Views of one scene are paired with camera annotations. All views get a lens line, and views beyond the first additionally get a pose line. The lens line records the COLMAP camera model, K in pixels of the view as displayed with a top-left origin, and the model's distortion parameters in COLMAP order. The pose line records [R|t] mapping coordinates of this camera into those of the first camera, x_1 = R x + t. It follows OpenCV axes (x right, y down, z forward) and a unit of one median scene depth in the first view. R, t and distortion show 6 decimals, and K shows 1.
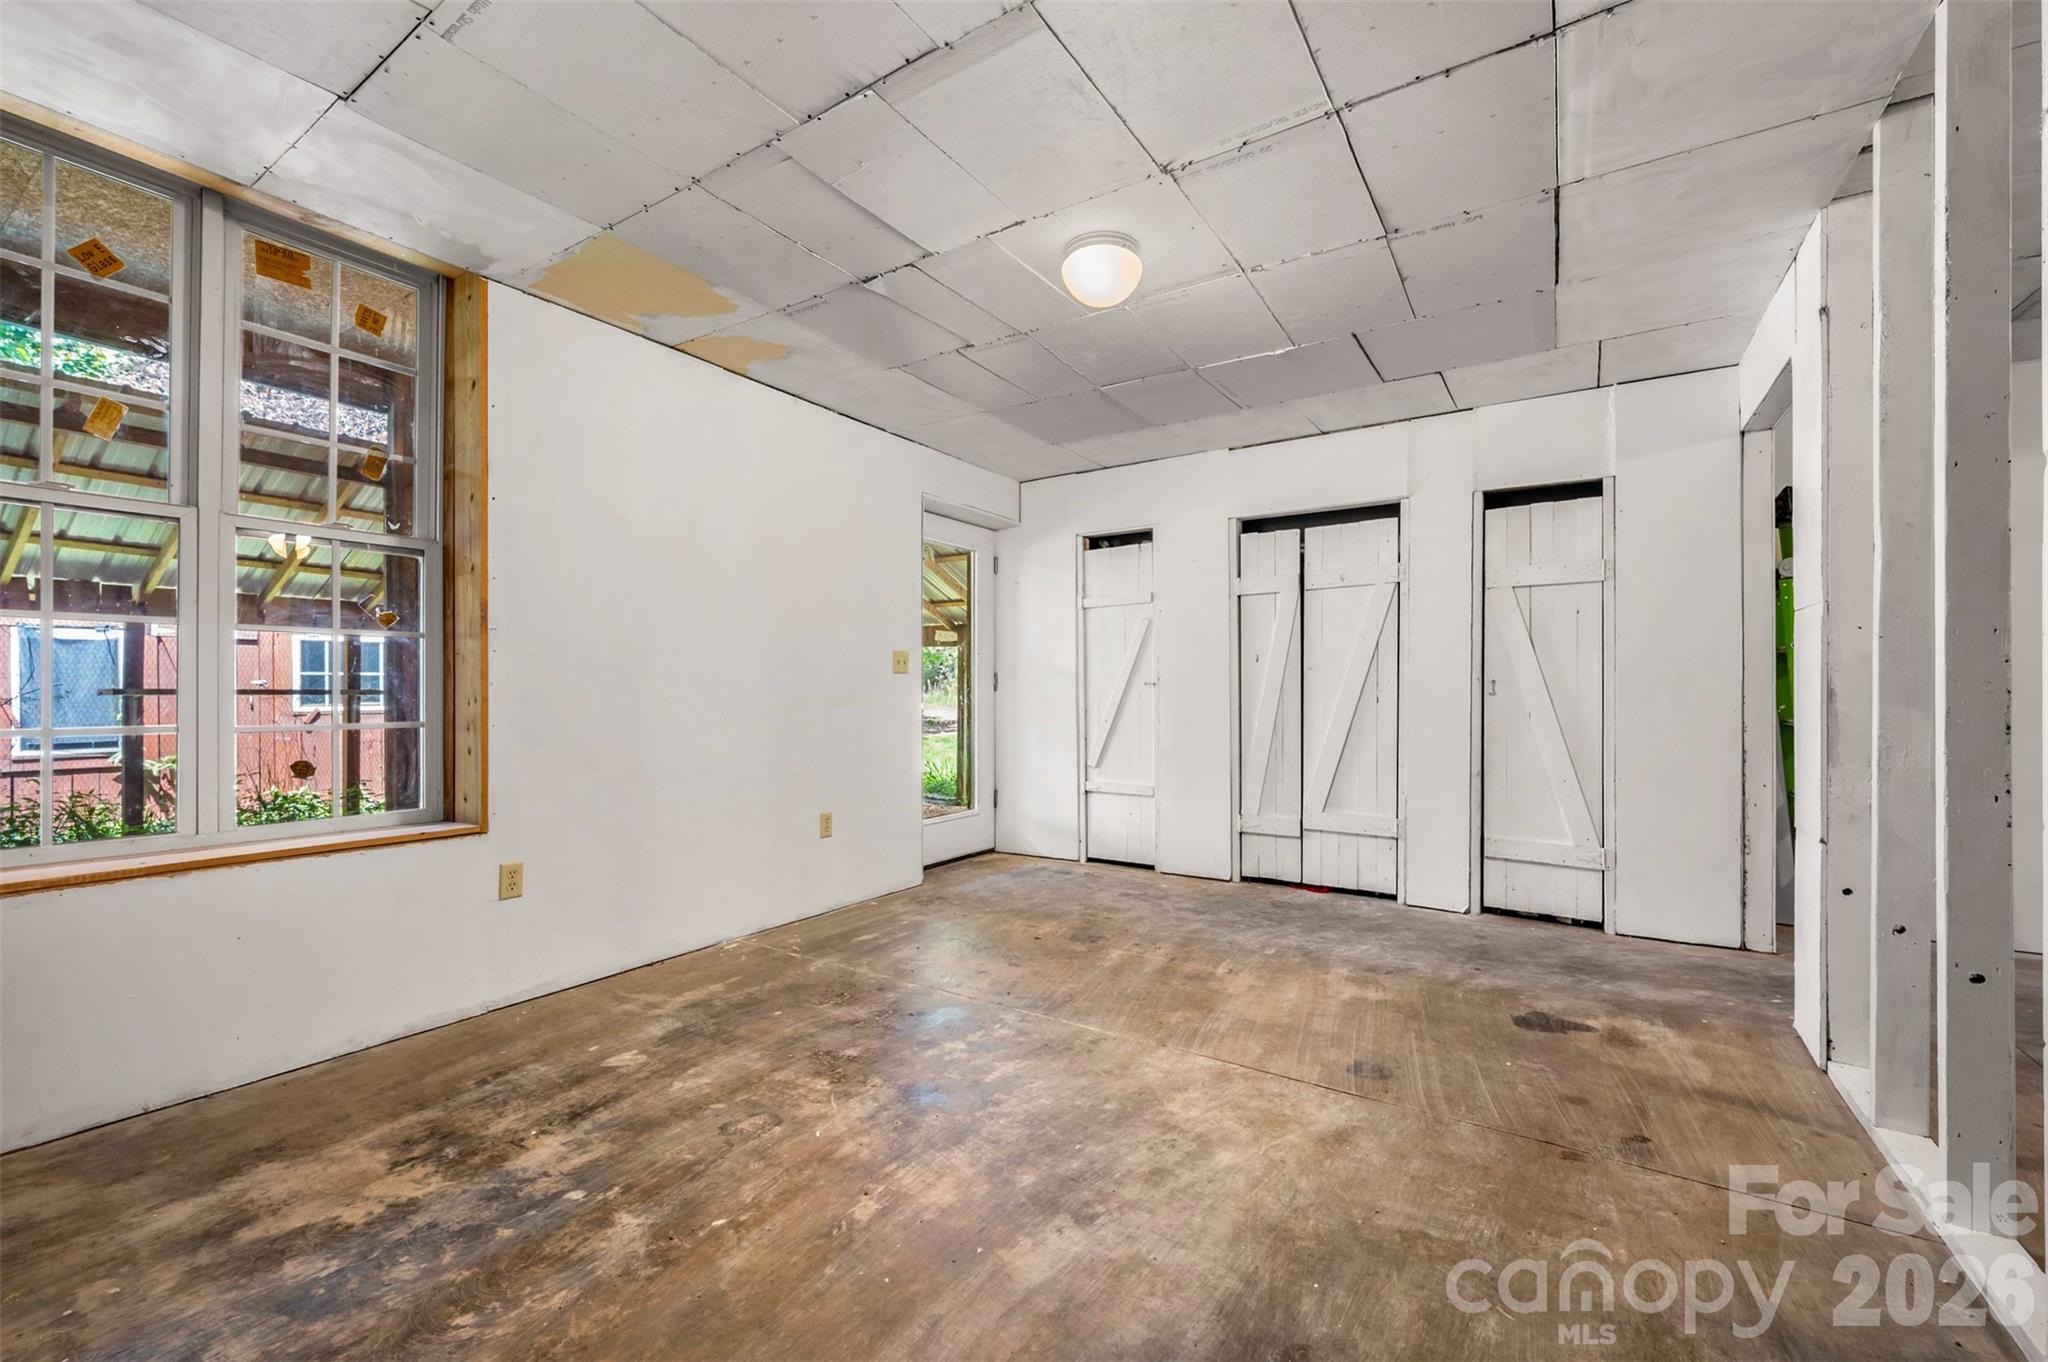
lens RADIAL K [[829.8, 0, 1035.5], [0, 829.8, 687.1], [0, 0, 1]] dist [0.000021, -0.000038]
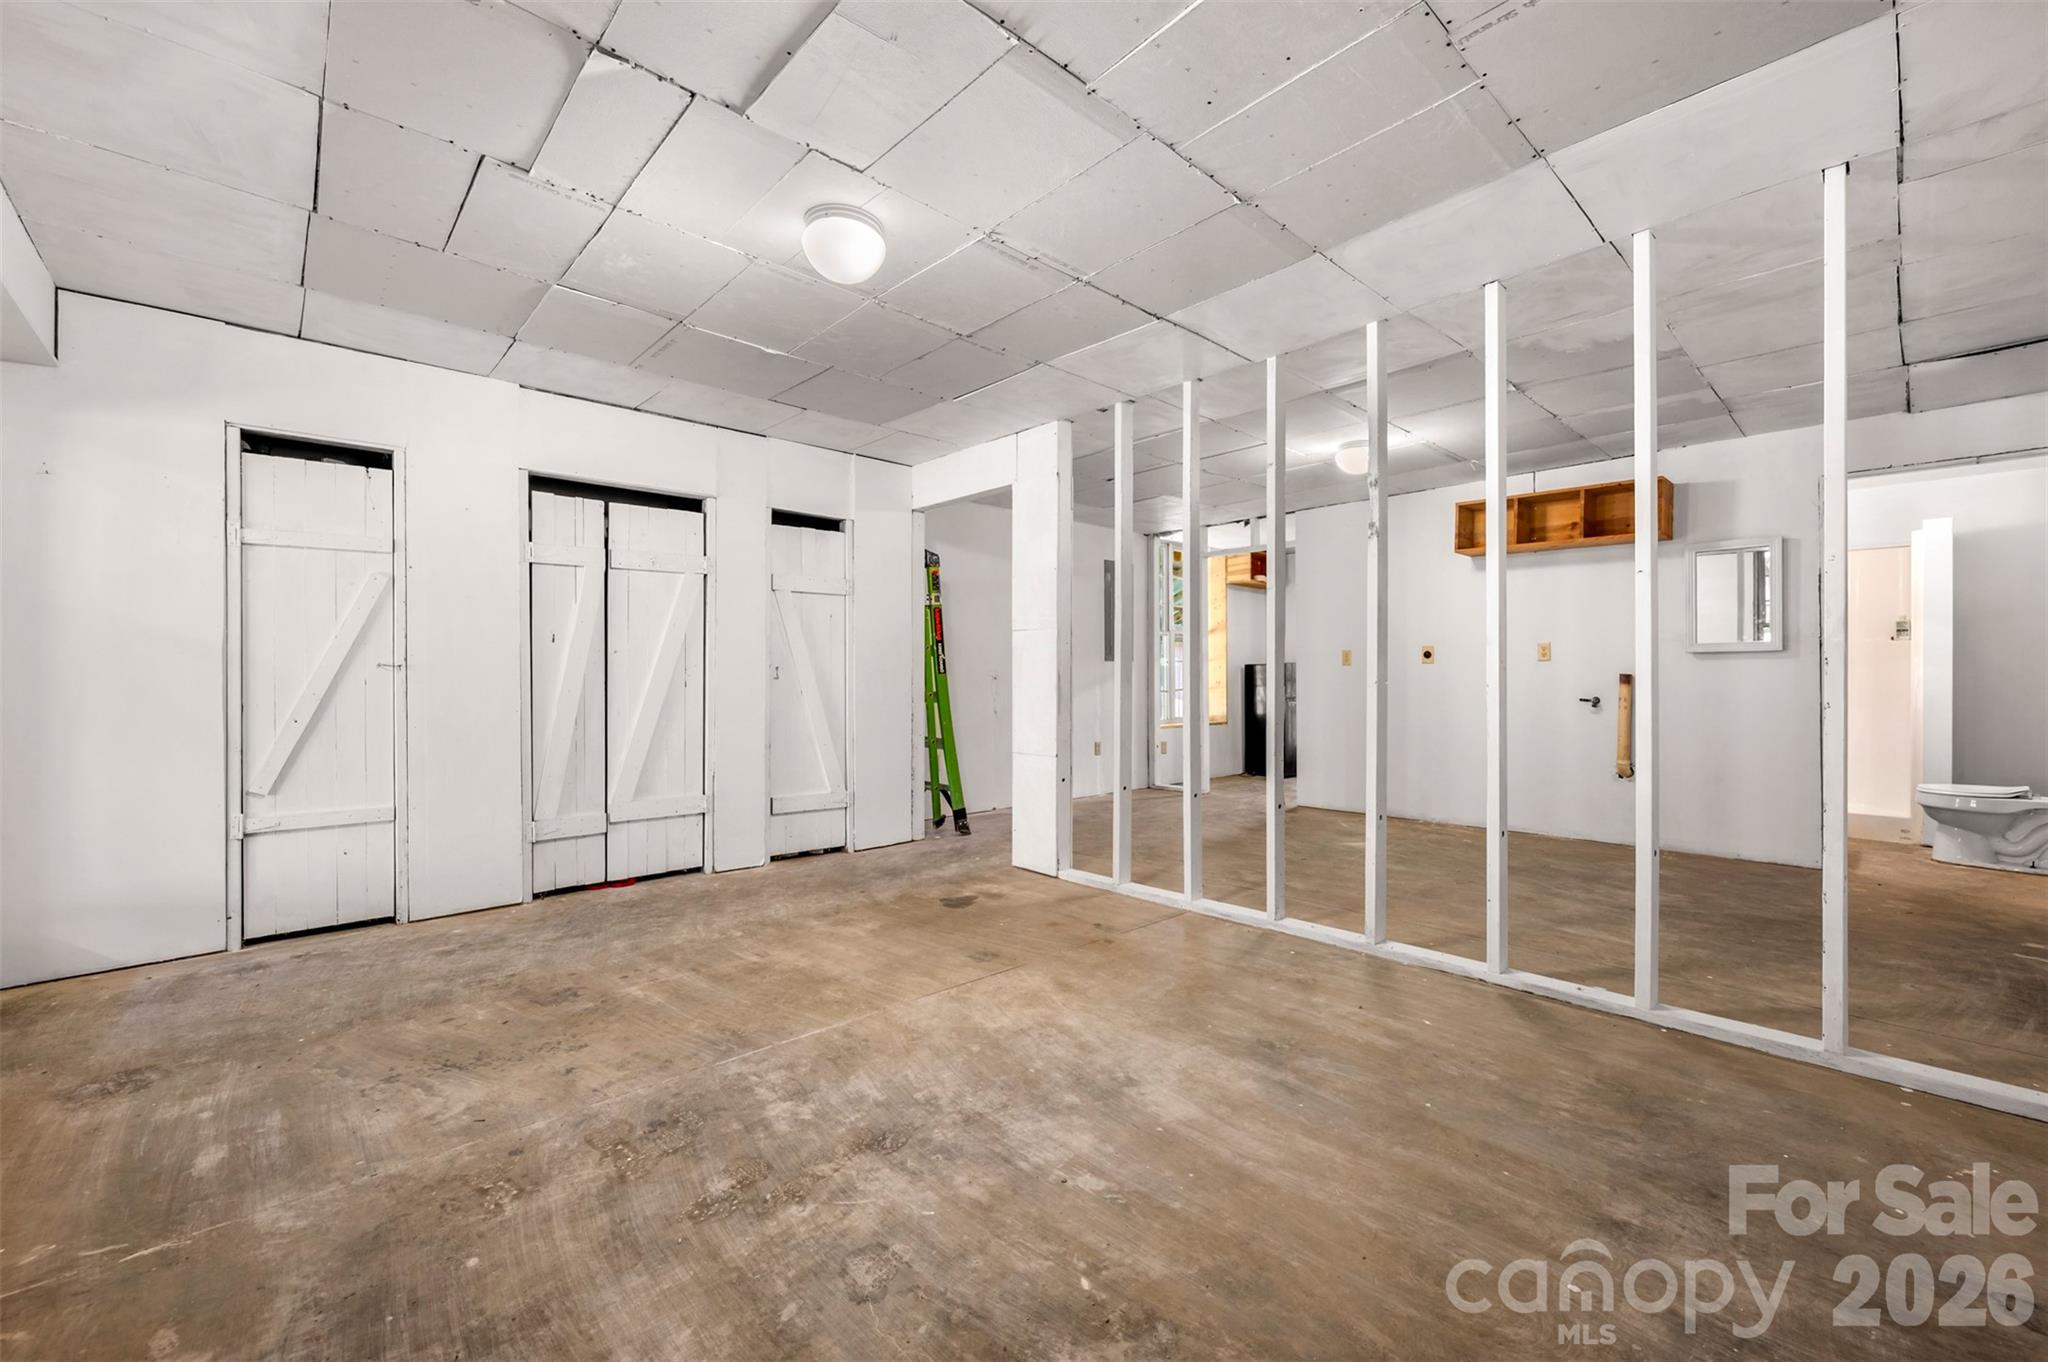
lens RADIAL K [[820.5, 0, 1024.0], [0, 820.5, 681.0], [0, 0, 1]] dist [-0.000167, 0.000099]
pose [[0.249953, -0.005658, 0.968241, -0.717627], [-0.004368, 0.999966, 0.006971, 0.002528], [-0.968248, -0.005972, 0.249920, 0.495697]]
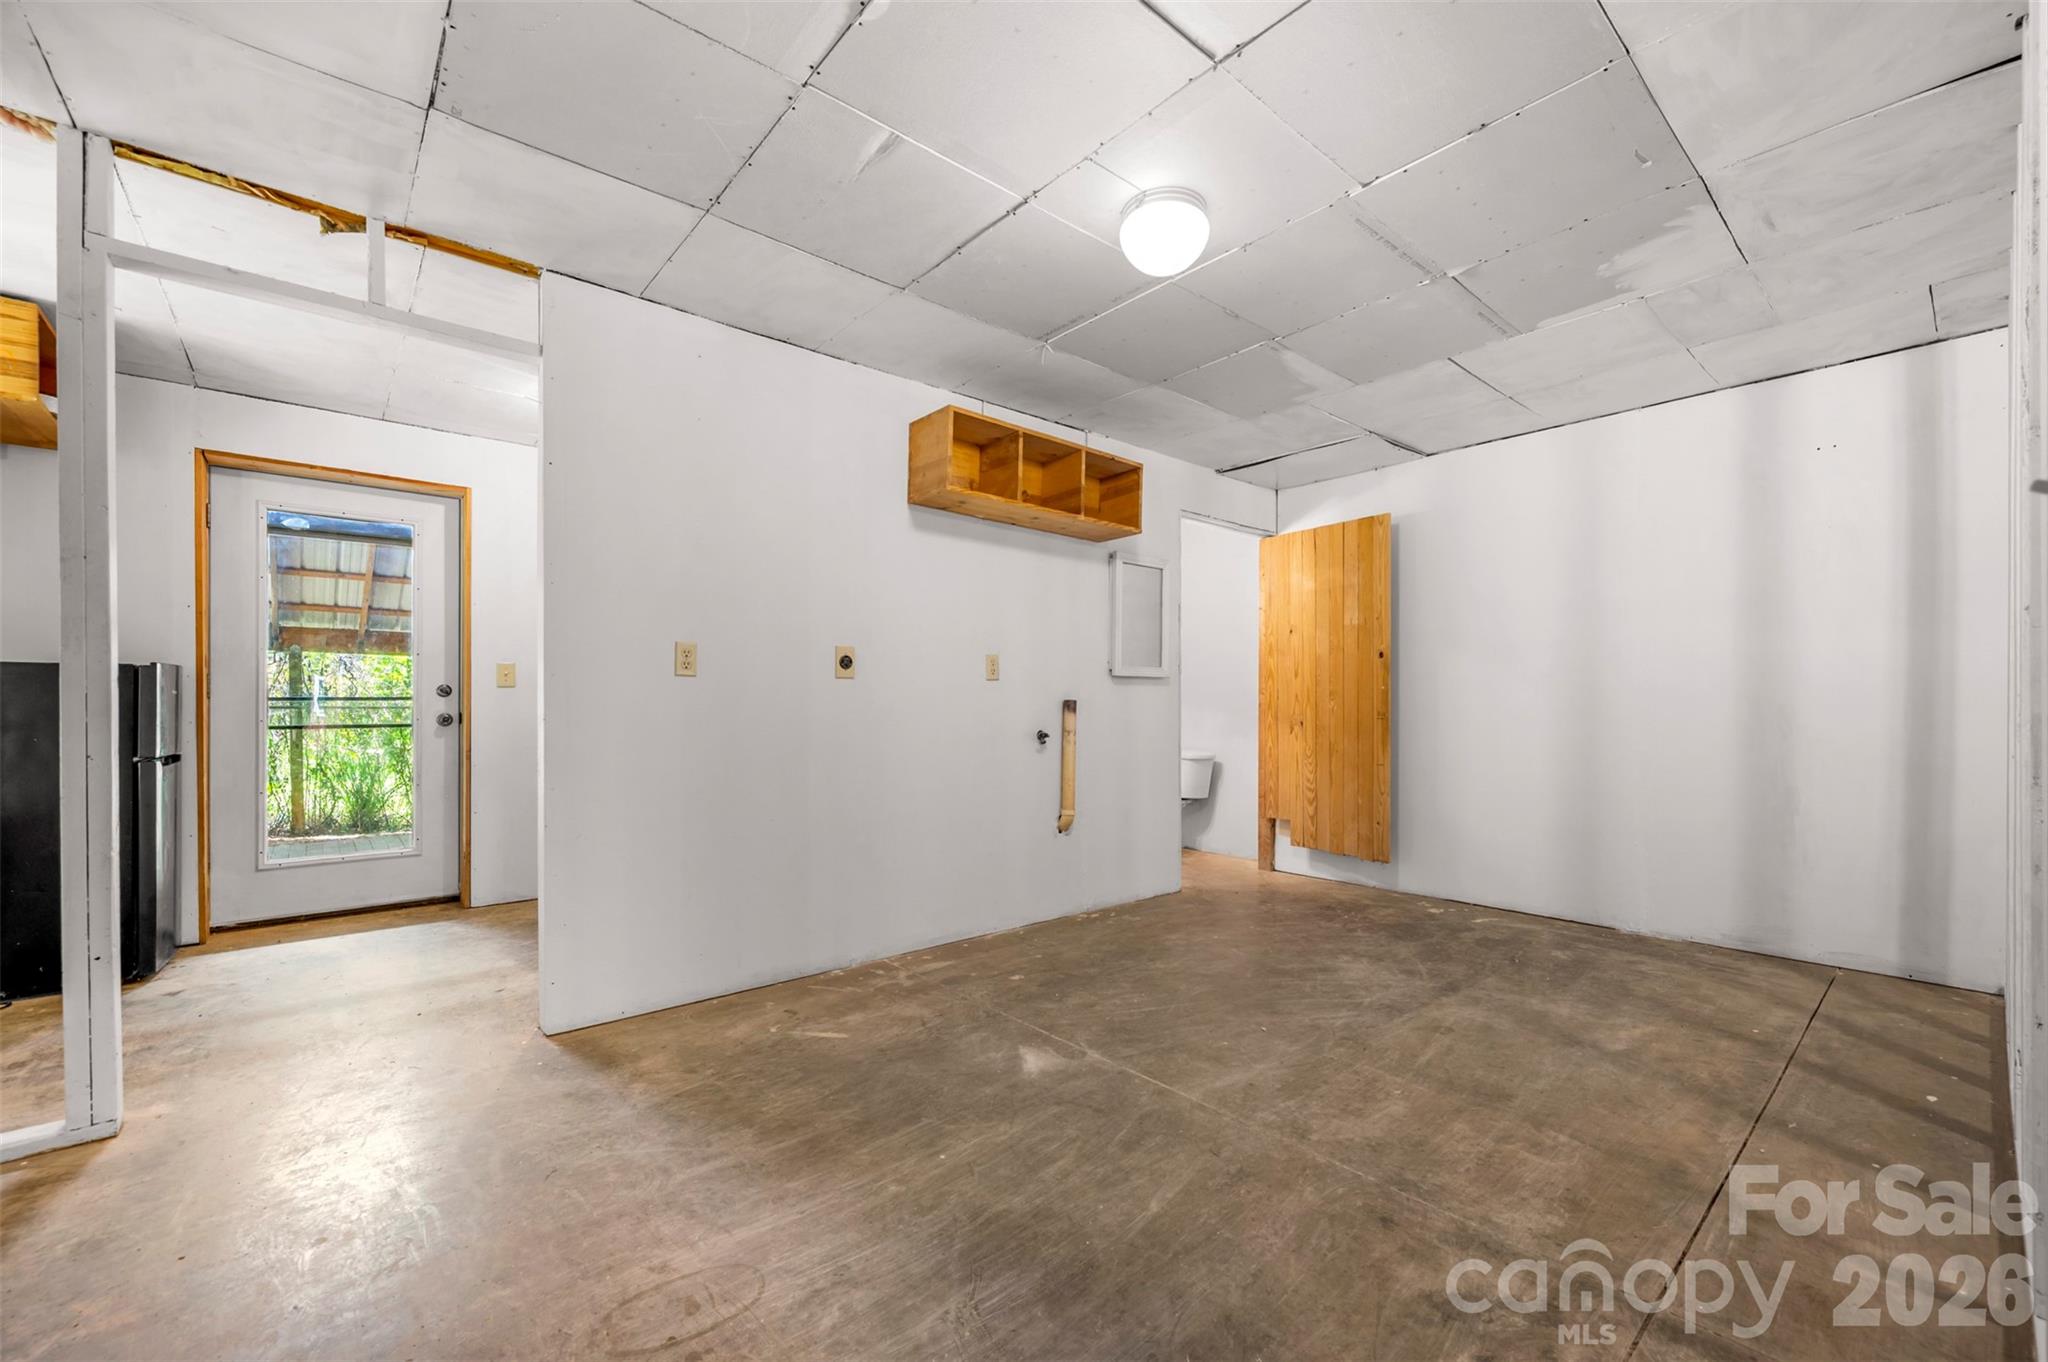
lens RADIAL K [[834.8, 0, 1038.0], [0, 834.8, 703.1], [0, 0, 1]] dist [-0.001307, -0.000316]
pose [[-0.962528, -0.002480, 0.271171, 0.999479], [-0.004636, 0.999963, -0.007313, 0.010017], [-0.271143, -0.008297, -0.962503, 1.064312]]
